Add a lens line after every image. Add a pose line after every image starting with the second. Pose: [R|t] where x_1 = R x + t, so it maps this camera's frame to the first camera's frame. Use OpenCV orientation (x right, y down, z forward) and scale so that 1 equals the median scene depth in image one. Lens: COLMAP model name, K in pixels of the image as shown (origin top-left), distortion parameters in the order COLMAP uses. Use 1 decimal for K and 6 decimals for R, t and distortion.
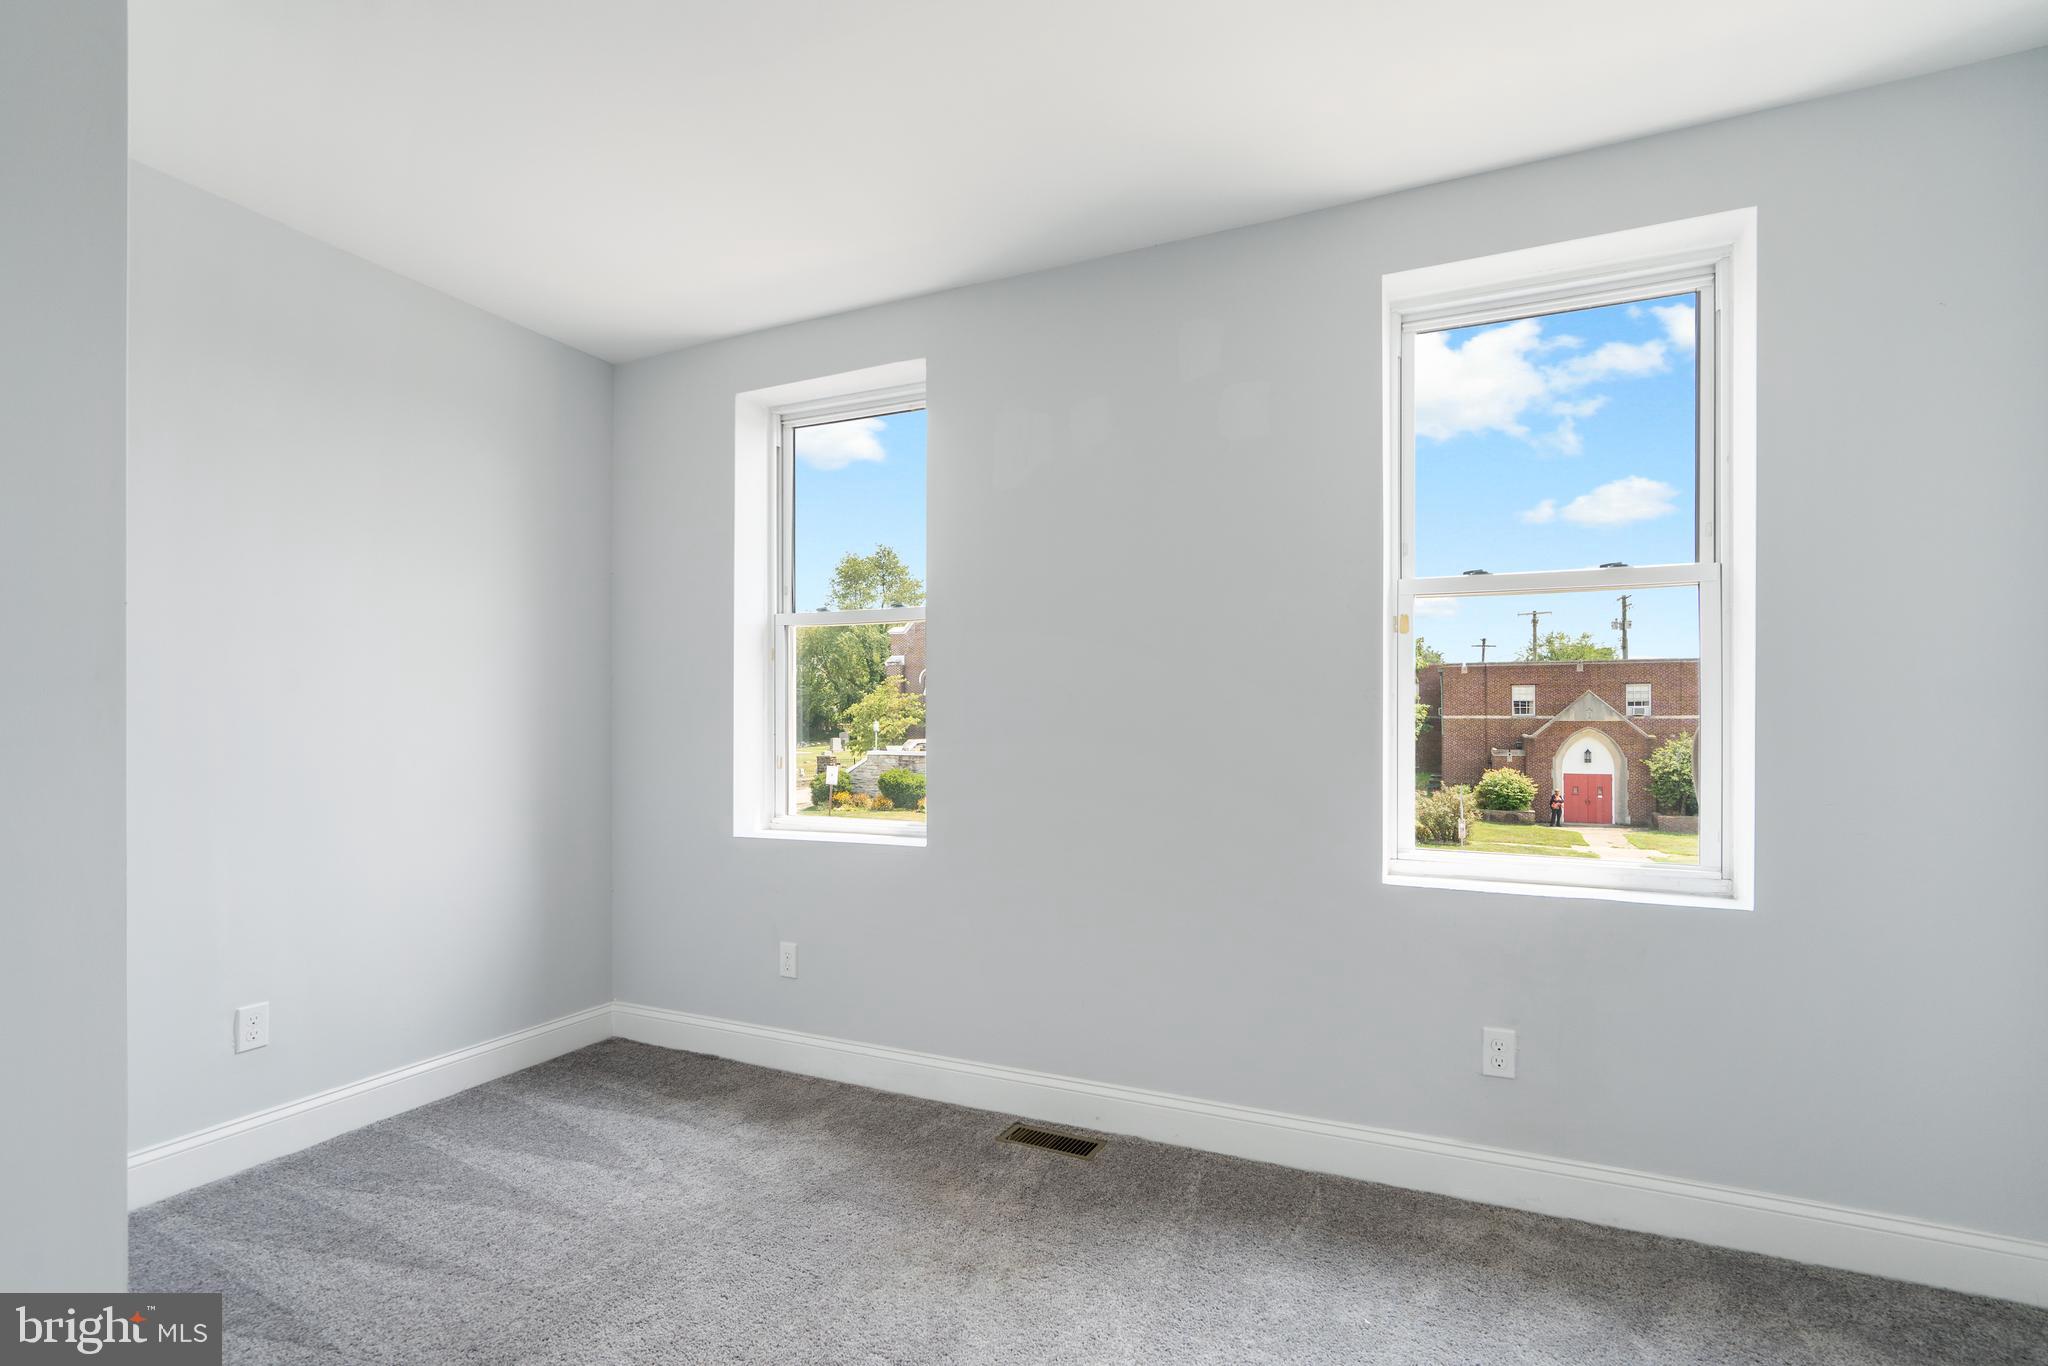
lens RADIAL K [[952.4, 0, 1004.9], [0, 952.4, 699.4], [0, 0, 1]] dist [-0.006076, 0.002027]
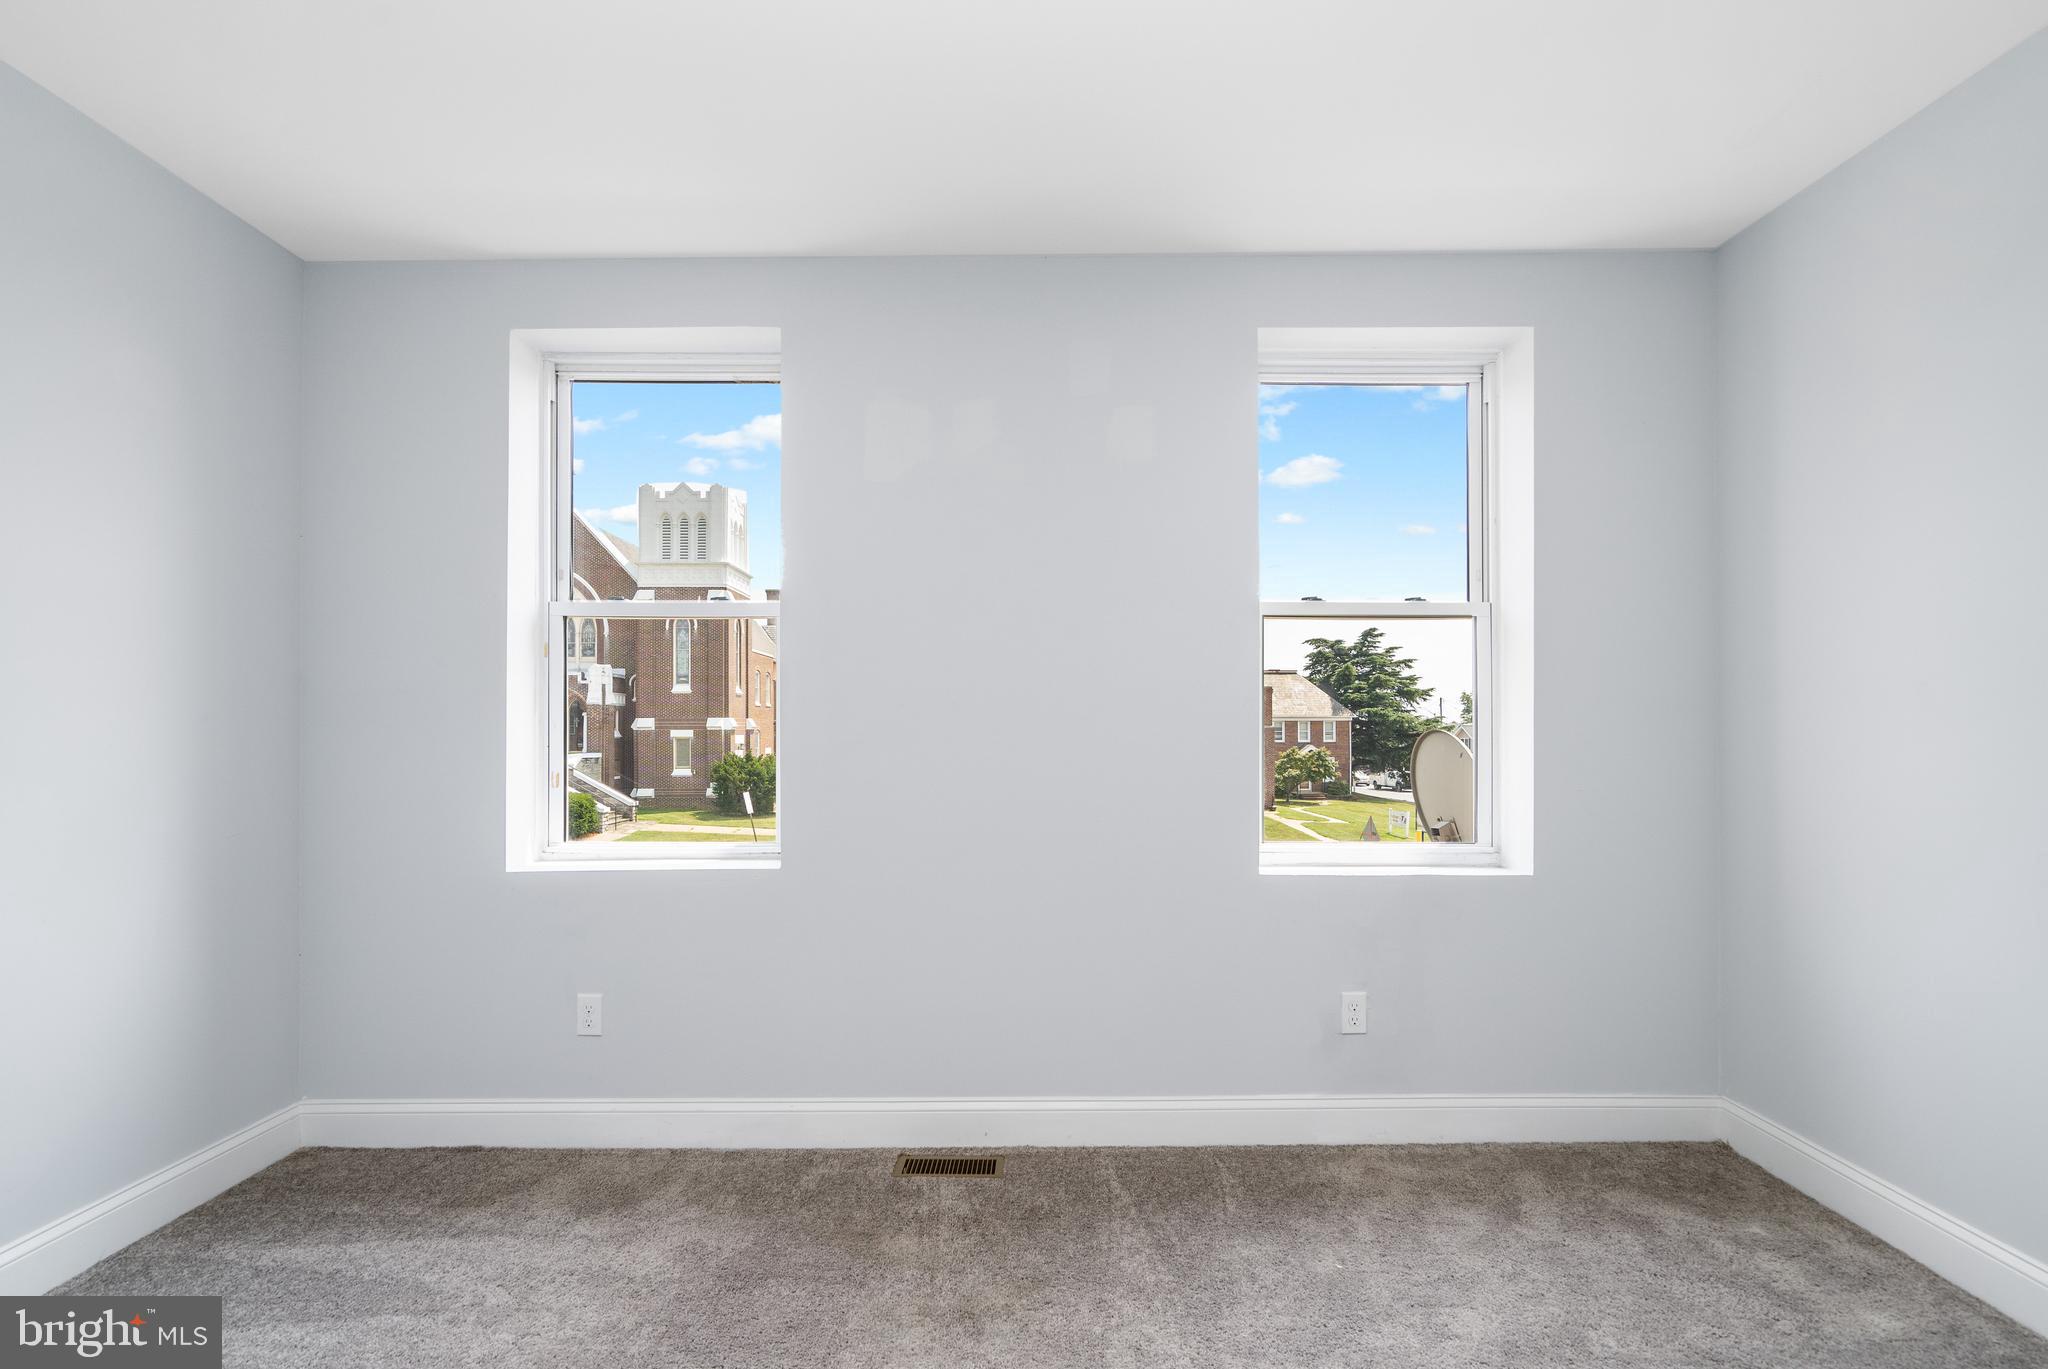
lens RADIAL K [[952.4, 0, 1005.0], [0, 952.4, 706.8], [0, 0, 1]] dist [-0.006076, 0.002027]
pose [[0.906255, 0.008147, 0.422652, -0.310140], [-0.007104, 0.999967, -0.004043, 0.004139], [-0.422671, 0.000661, 0.906283, 0.106788]]
